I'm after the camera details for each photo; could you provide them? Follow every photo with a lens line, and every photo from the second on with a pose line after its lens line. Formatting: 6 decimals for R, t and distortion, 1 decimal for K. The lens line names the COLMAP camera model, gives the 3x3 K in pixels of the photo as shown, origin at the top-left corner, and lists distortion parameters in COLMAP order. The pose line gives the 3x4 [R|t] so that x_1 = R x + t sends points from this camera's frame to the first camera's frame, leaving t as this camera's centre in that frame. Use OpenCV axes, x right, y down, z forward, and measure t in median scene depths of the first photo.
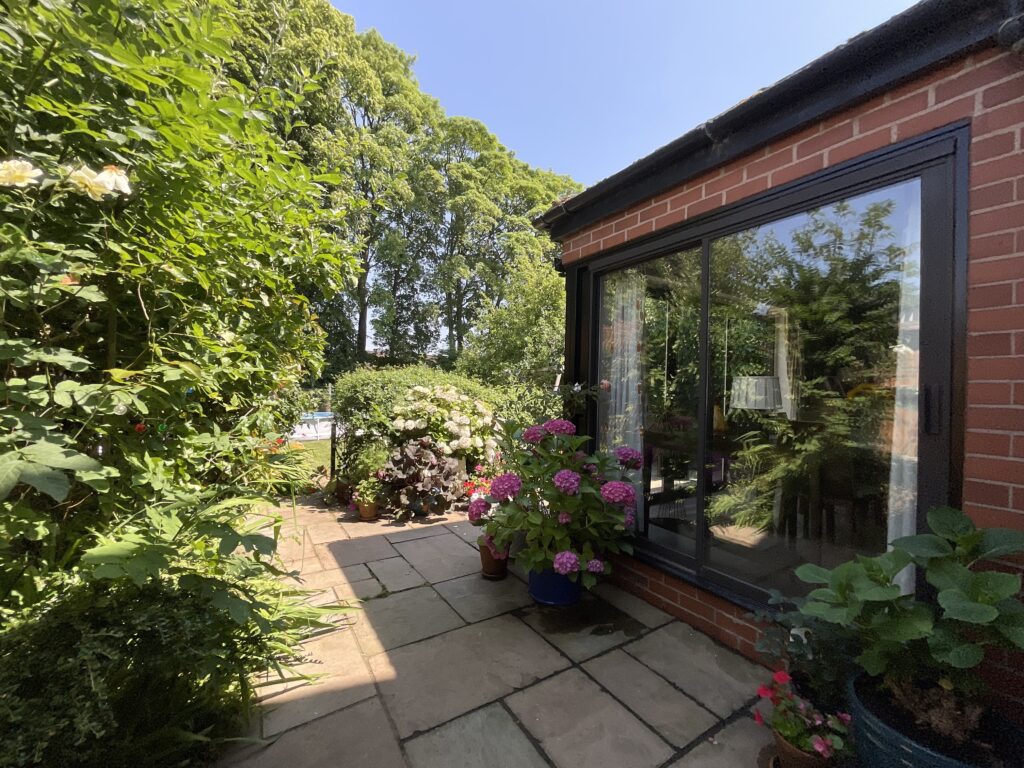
lens RADIAL K [[410.8, 0, 514.7], [0, 410.8, 383.2], [0, 0, 1]] dist [0.003008, 0.000262]
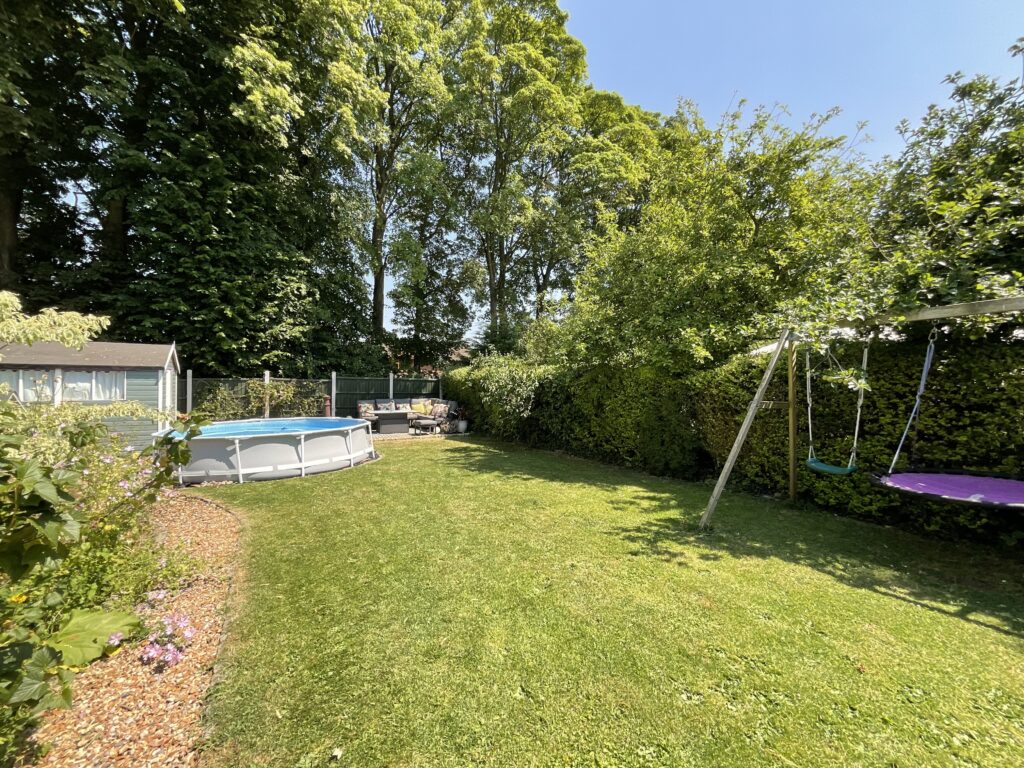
lens RADIAL K [[410.8, 0, 509.8], [0, 410.8, 383.6], [0, 0, 1]] dist [0.003008, 0.000262]
pose [[0.999333, -0.000185, -0.036529, -0.113001], [0.000694, 0.999903, 0.013925, 0.007997], [0.036523, -0.013941, 0.999236, 0.282528]]
